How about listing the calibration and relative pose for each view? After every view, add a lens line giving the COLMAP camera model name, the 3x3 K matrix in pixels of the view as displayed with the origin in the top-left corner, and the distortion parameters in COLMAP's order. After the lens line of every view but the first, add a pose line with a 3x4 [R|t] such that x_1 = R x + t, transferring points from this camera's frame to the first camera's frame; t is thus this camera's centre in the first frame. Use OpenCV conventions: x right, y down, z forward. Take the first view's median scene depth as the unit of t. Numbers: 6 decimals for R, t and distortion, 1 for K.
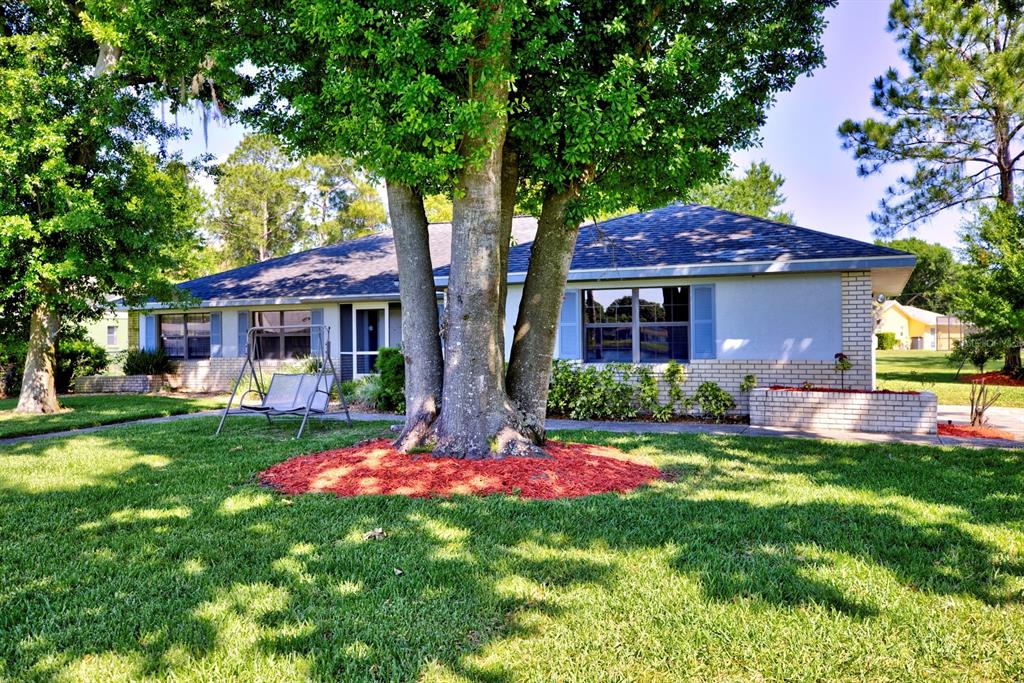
lens RADIAL K [[877.0, 0, 512.0], [0, 877.0, 342.3], [0, 0, 1]] dist [0.006712, 0.001644]
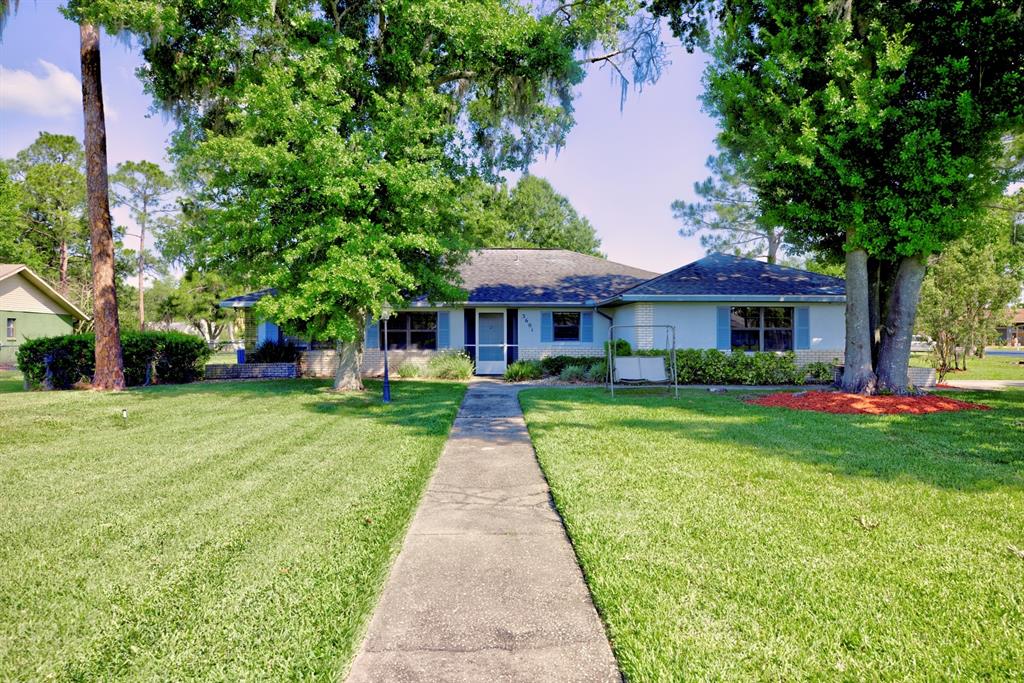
lens RADIAL K [[696.3, 0, 511.6], [0, 696.3, 341.8], [0, 0, 1]] dist [-0.003102, -0.000350]
pose [[0.885723, 0.000928, 0.464214, -0.607335], [-0.005290, 0.999953, 0.008093, -0.001162], [-0.464185, -0.009623, 0.885686, 0.002643]]
